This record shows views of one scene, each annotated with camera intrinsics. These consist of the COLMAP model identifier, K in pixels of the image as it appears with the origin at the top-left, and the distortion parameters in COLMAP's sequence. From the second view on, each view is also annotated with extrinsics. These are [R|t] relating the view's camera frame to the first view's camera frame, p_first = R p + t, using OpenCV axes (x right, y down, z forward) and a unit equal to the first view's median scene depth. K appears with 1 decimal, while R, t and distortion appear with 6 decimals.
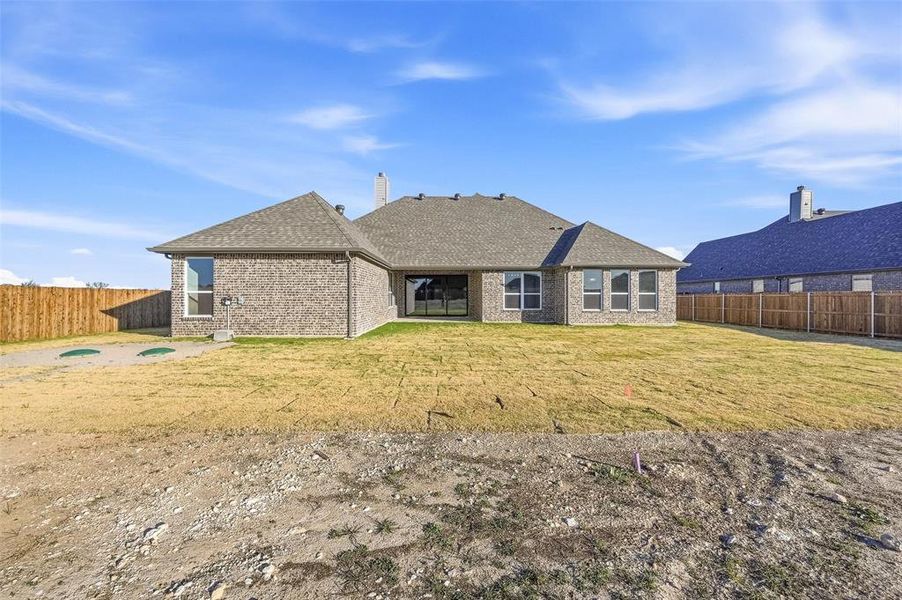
lens RADIAL K [[357.6, 0, 454.9], [0, 357.6, 297.4], [0, 0, 1]] dist [-0.002044, 0.000240]
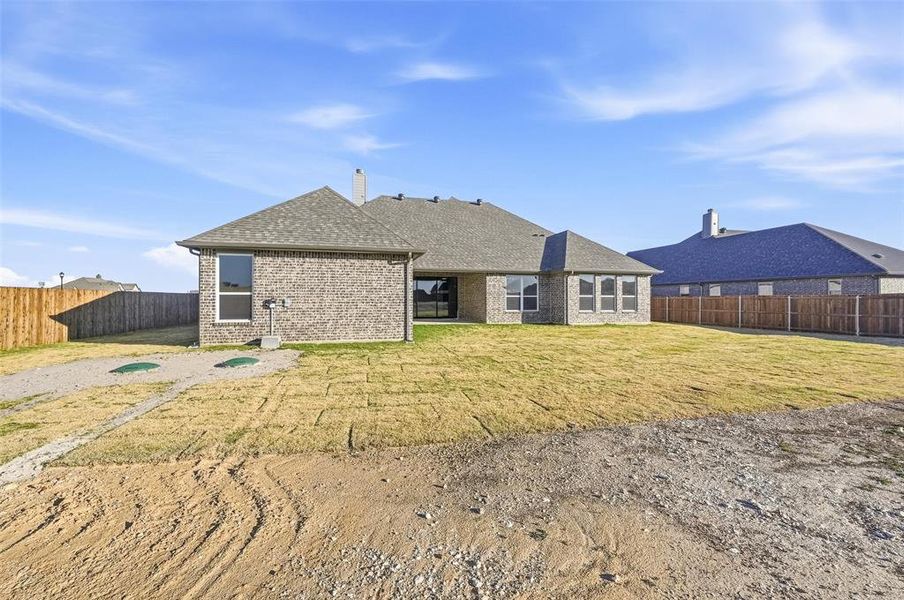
lens RADIAL K [[358.4, 0, 455.9], [0, 358.4, 297.4], [0, 0, 1]] dist [-0.002044, 0.000240]
pose [[0.972617, 0.002204, 0.232404, -0.269229], [-0.001045, 0.999986, -0.005108, -0.001086], [-0.232412, 0.004725, 0.972606, 0.013047]]
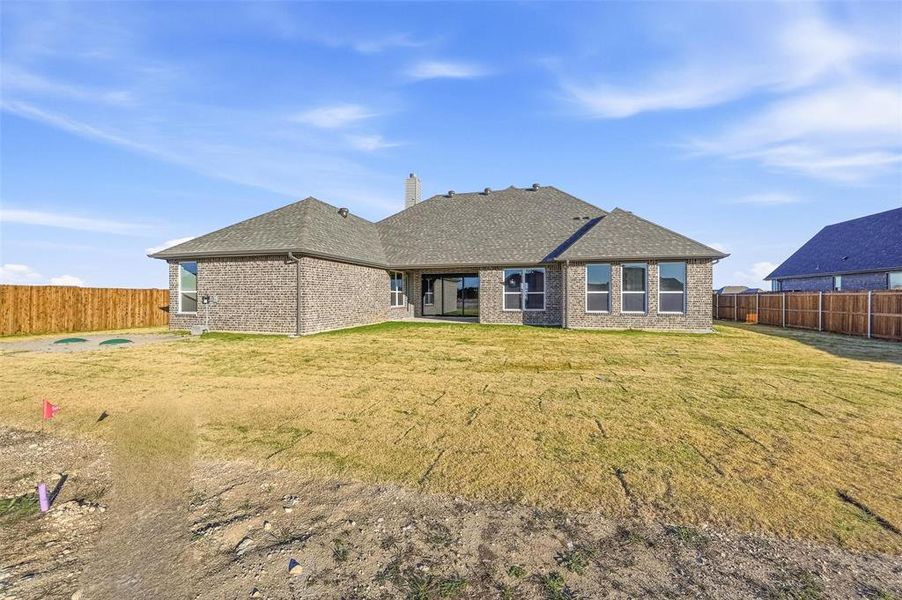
lens RADIAL K [[361.3, 0, 455.9], [0, 361.3, 293.3], [0, 0, 1]] dist [-0.001127, -0.000021]
pose [[0.960813, -0.002165, -0.277189, 0.298915], [-0.000722, 0.999947, -0.010313, 0.000719], [0.277197, 0.010109, 0.960760, 0.083681]]
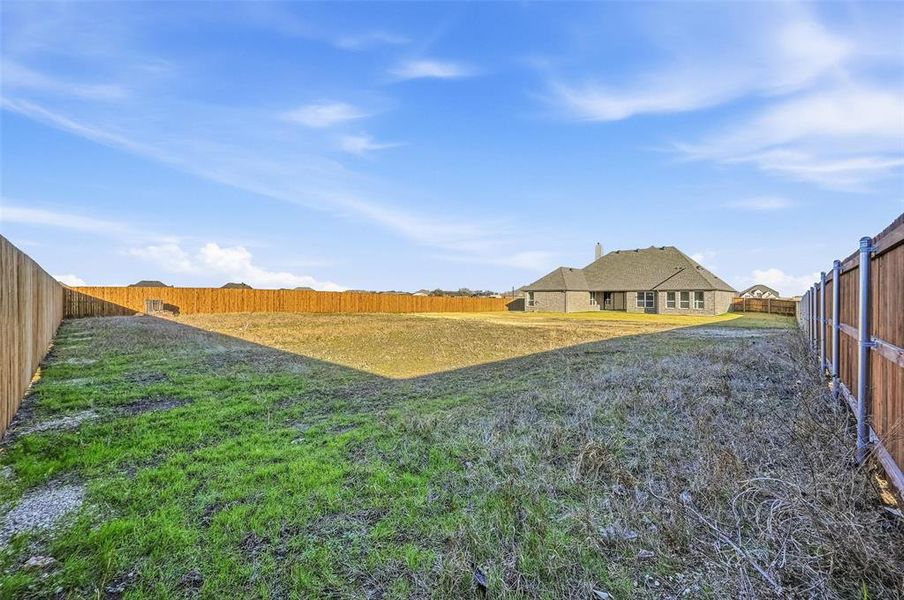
lens RADIAL K [[358.4, 0, 455.9], [0, 358.4, 297.4], [0, 0, 1]] dist [-0.002044, 0.000240]
pose [[0.713836, 0.004332, -0.700300, 1.031887], [-0.002542, 0.999990, 0.003596, -0.040445], [0.700309, -0.000787, 0.713840, -1.688831]]
